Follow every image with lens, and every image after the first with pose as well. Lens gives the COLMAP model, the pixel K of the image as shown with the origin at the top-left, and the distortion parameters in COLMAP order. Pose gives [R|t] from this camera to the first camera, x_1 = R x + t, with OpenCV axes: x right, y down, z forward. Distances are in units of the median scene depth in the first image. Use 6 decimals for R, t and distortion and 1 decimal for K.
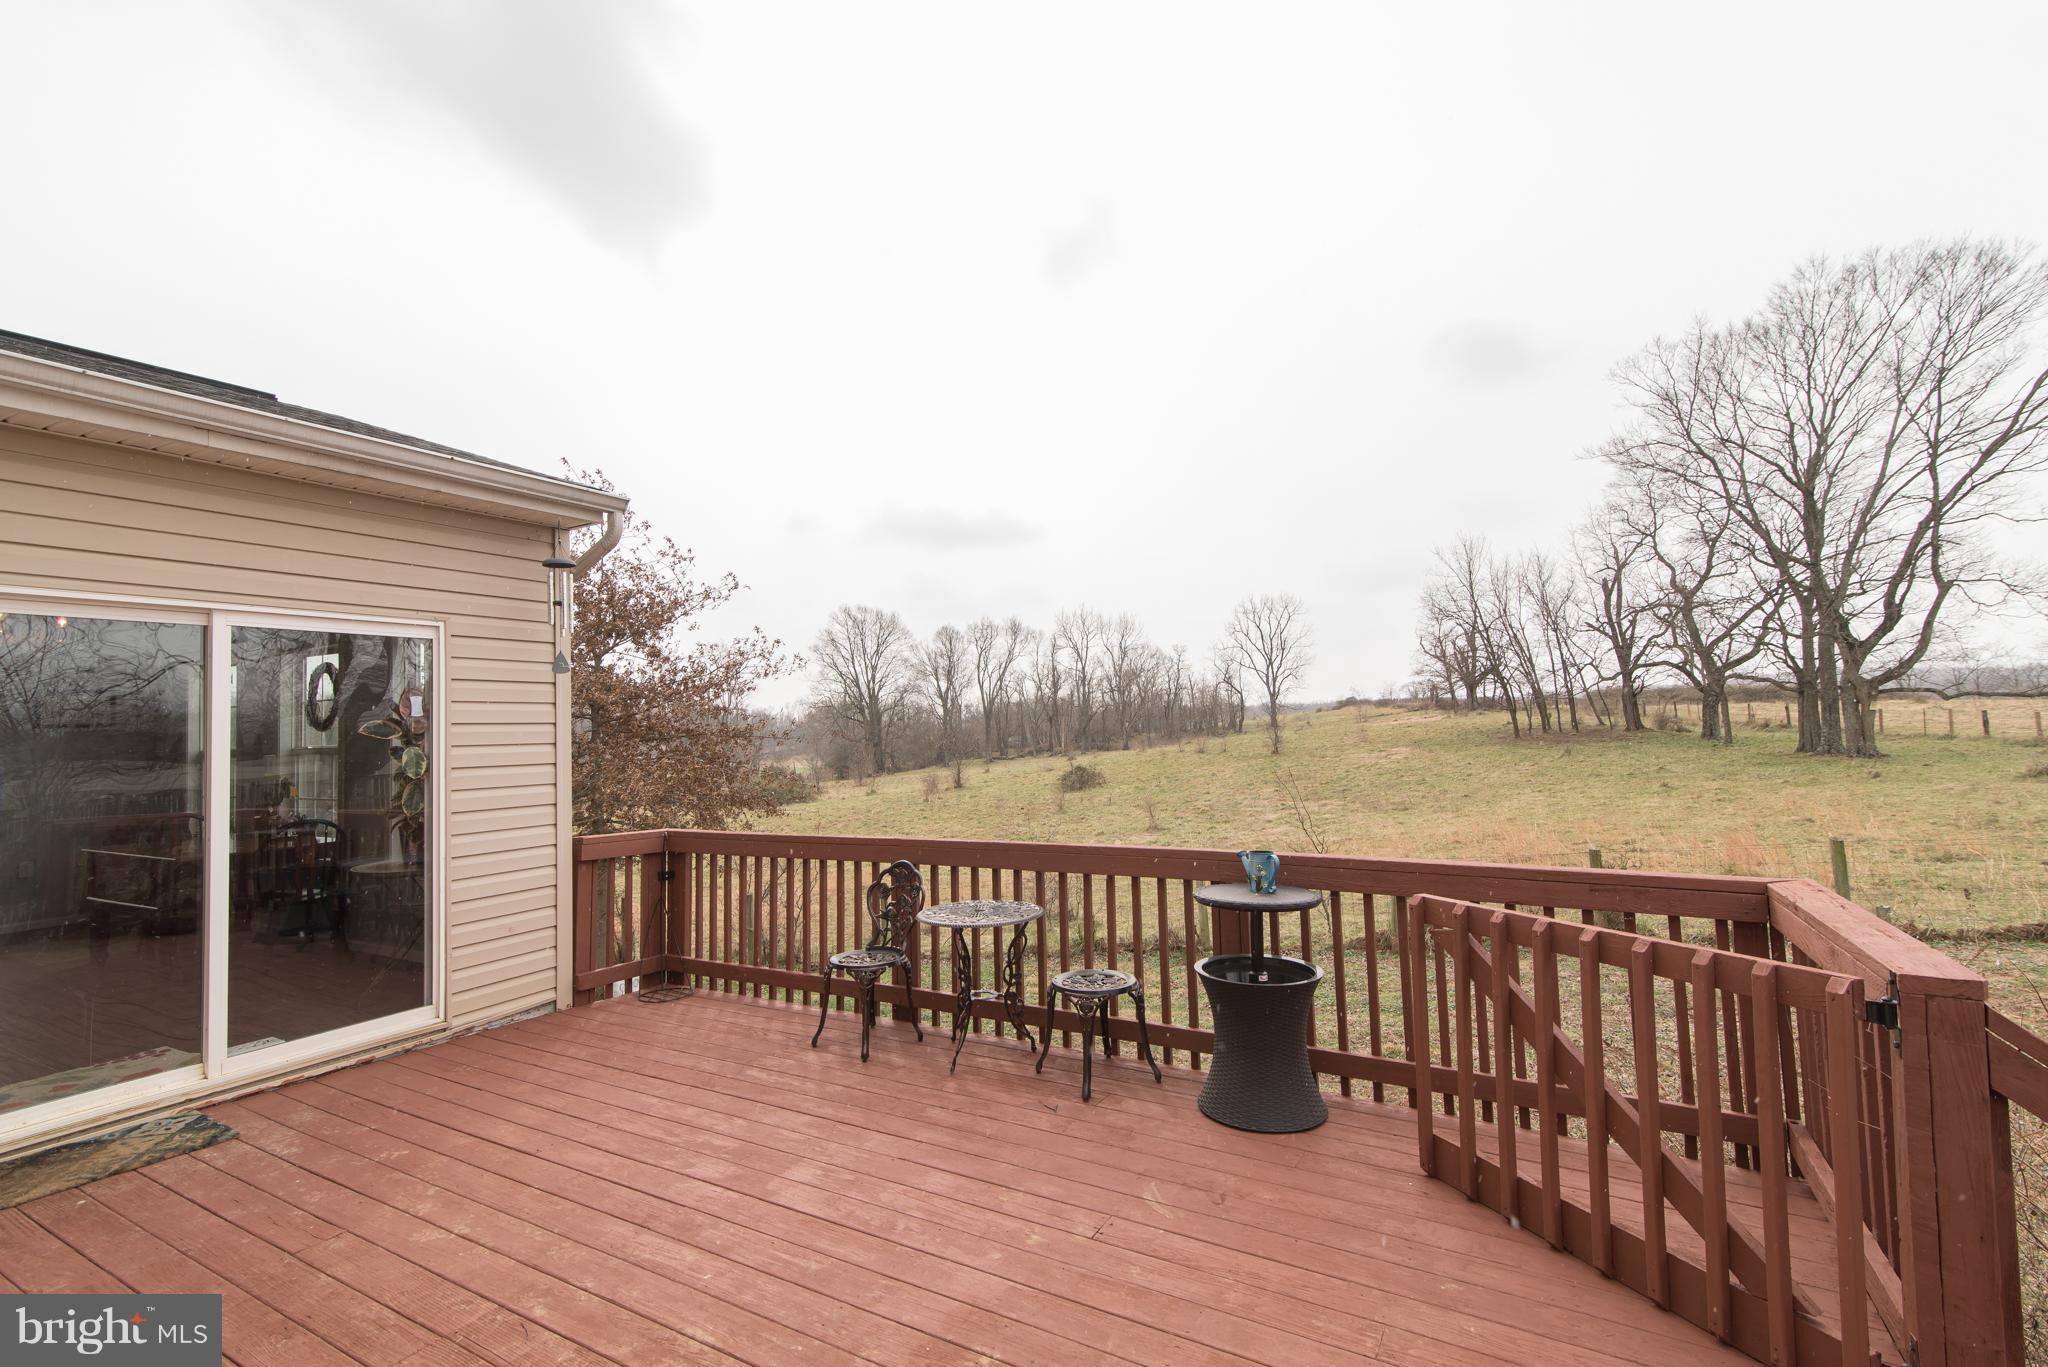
lens RADIAL K [[912.3, 0, 1026.4], [0, 912.3, 721.1], [0, 0, 1]] dist [0.010879, -0.000081]
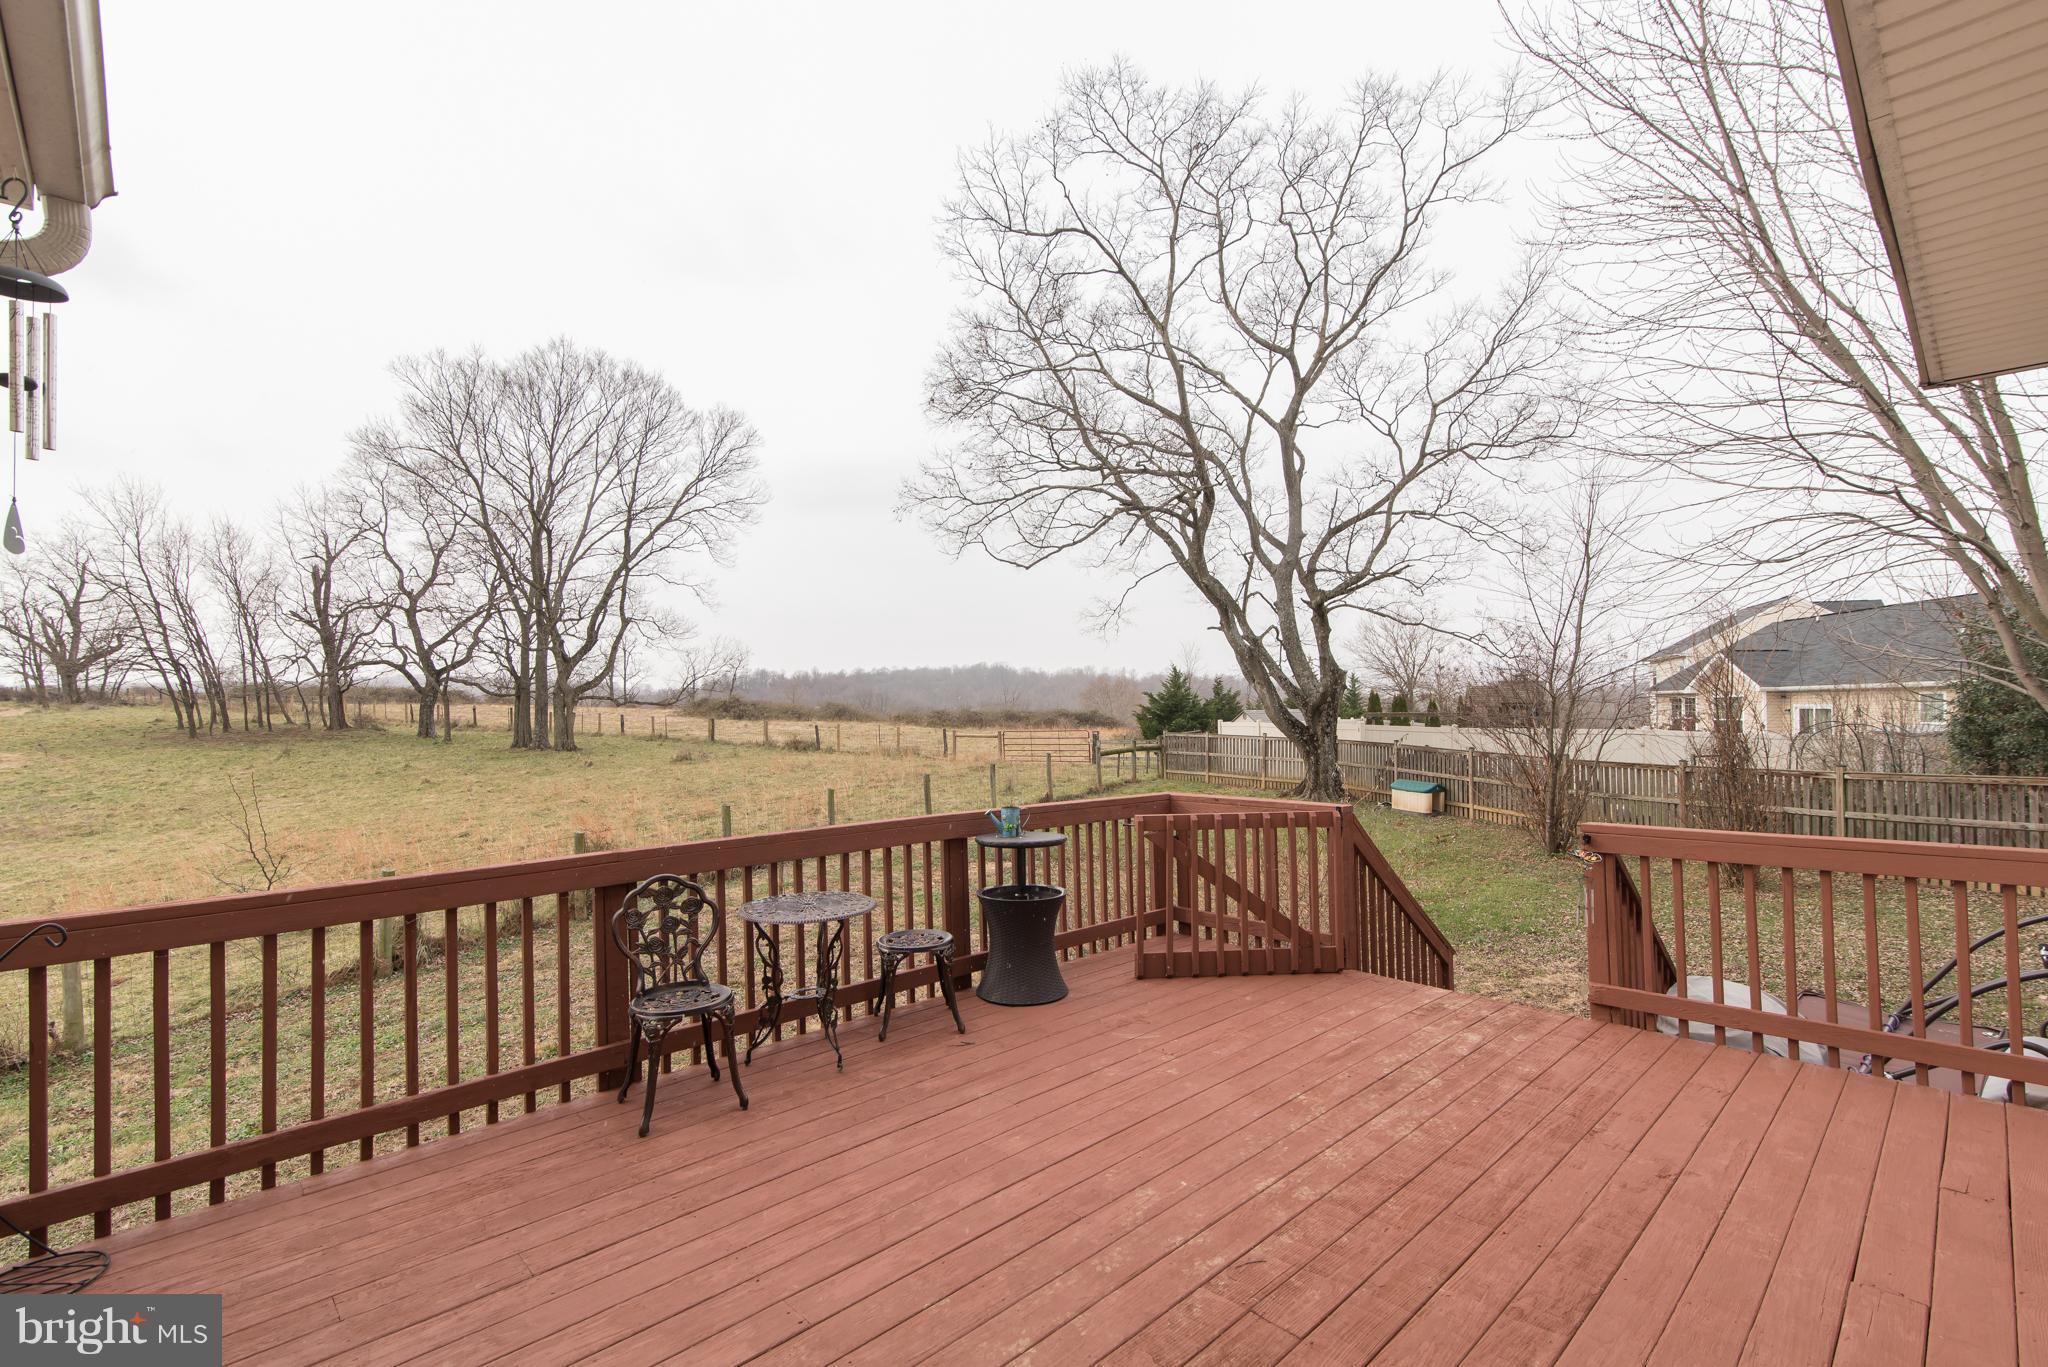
lens RADIAL K [[920.7, 0, 1025.3], [0, 920.7, 685.3], [0, 0, 1]] dist [0.016174, 0.000008]
pose [[0.285746, 0.048753, 0.957065, -0.107425], [-0.011331, 0.998807, -0.047496, 0.003062], [-0.958239, 0.002727, 0.285957, 0.060013]]
